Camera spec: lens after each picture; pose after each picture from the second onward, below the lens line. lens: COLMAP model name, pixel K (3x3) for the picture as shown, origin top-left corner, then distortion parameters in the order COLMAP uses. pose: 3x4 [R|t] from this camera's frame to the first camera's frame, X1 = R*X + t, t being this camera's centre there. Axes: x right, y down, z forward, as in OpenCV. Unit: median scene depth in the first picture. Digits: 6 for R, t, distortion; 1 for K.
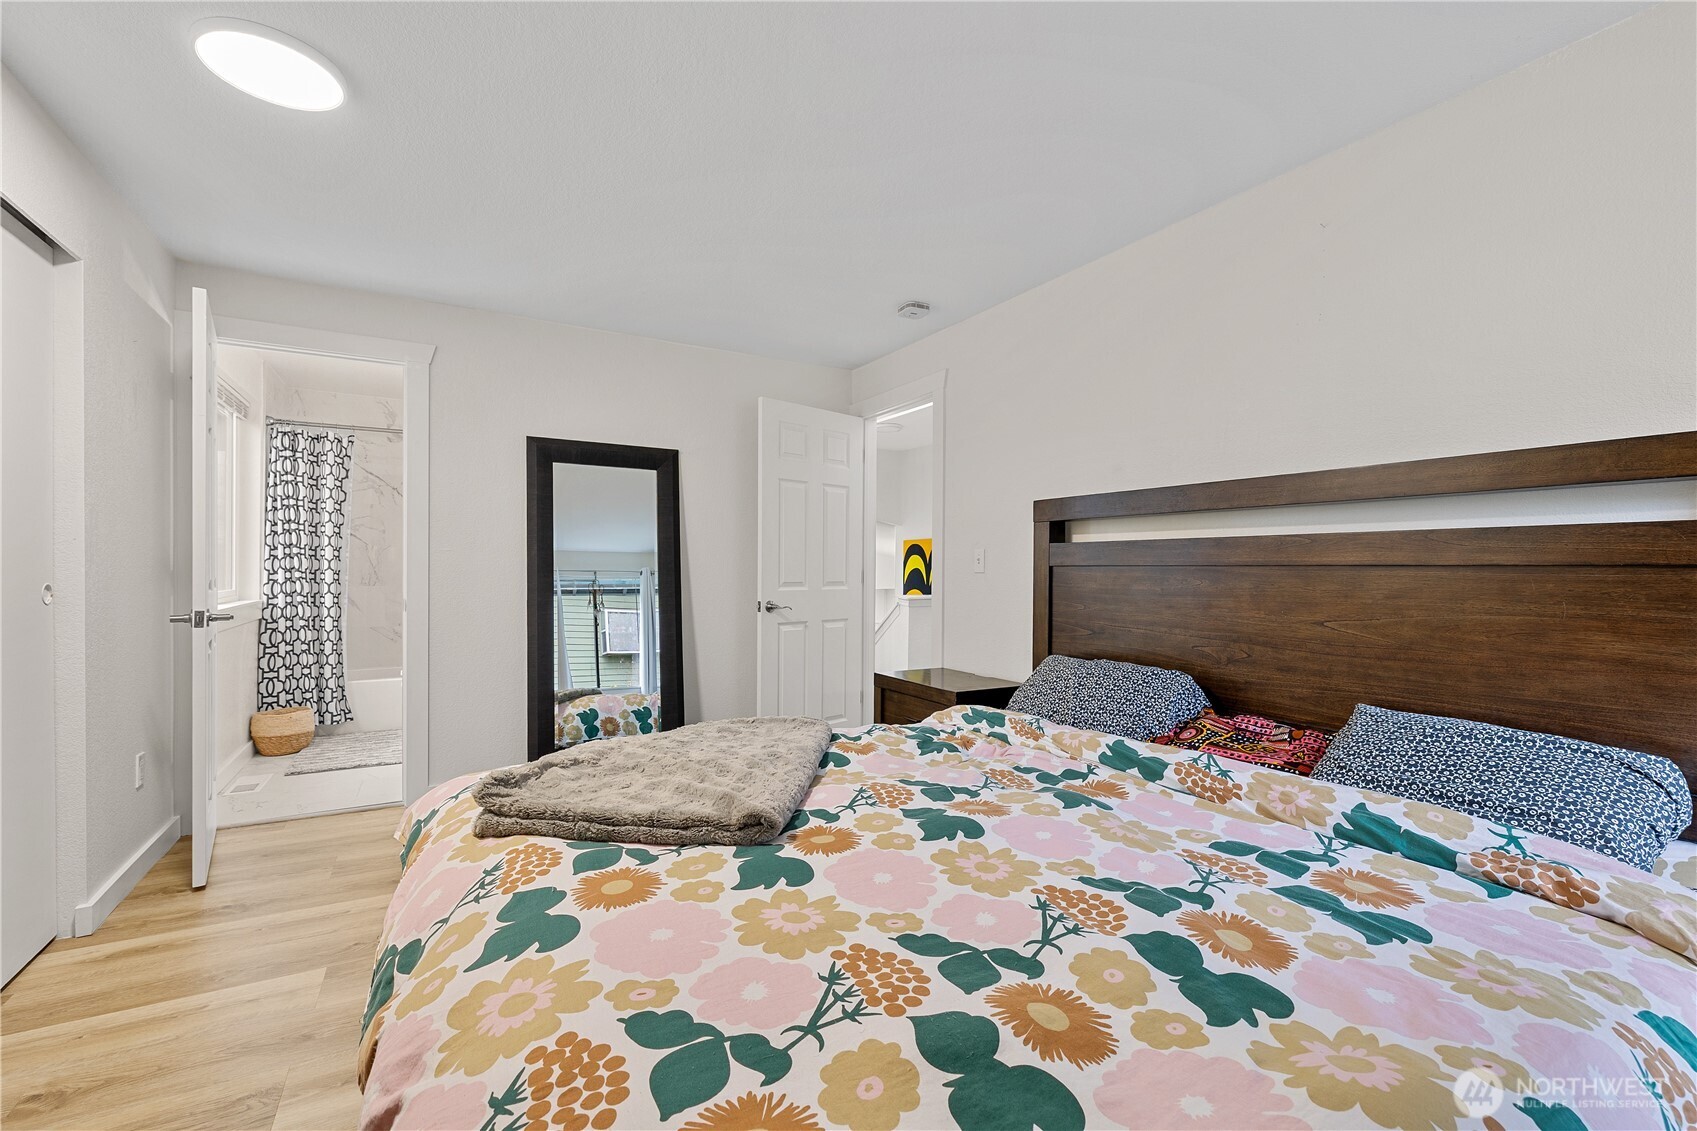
lens RADIAL K [[735.7, 0, 846.1], [0, 735.7, 568.6], [0, 0, 1]] dist [0.000321, -0.000092]
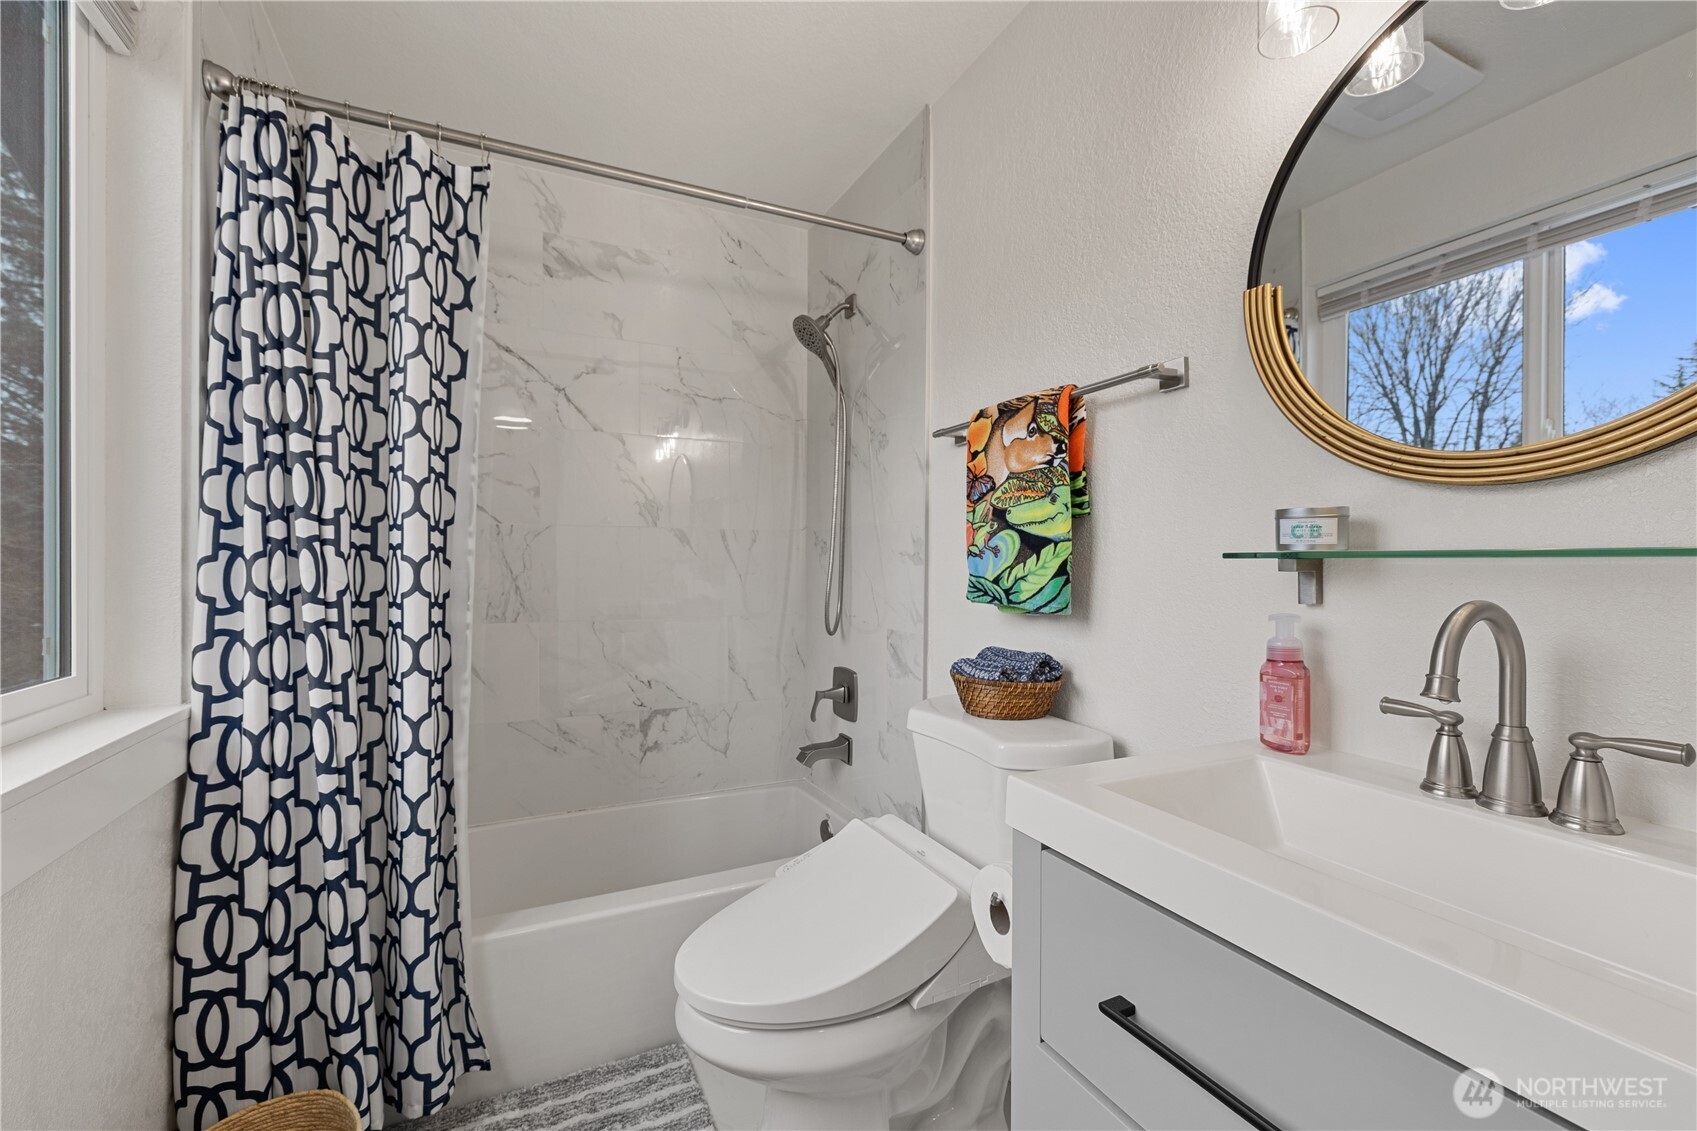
lens RADIAL K [[735.7, 0, 852.9], [0, 735.7, 562.7], [0, 0, 1]] dist [0.000321, -0.000092]
pose [[0.997700, -0.002120, -0.067756, -0.518115], [0.002265, 0.999995, 0.002063, -0.011543], [0.067751, -0.002211, 0.997700, 0.731726]]
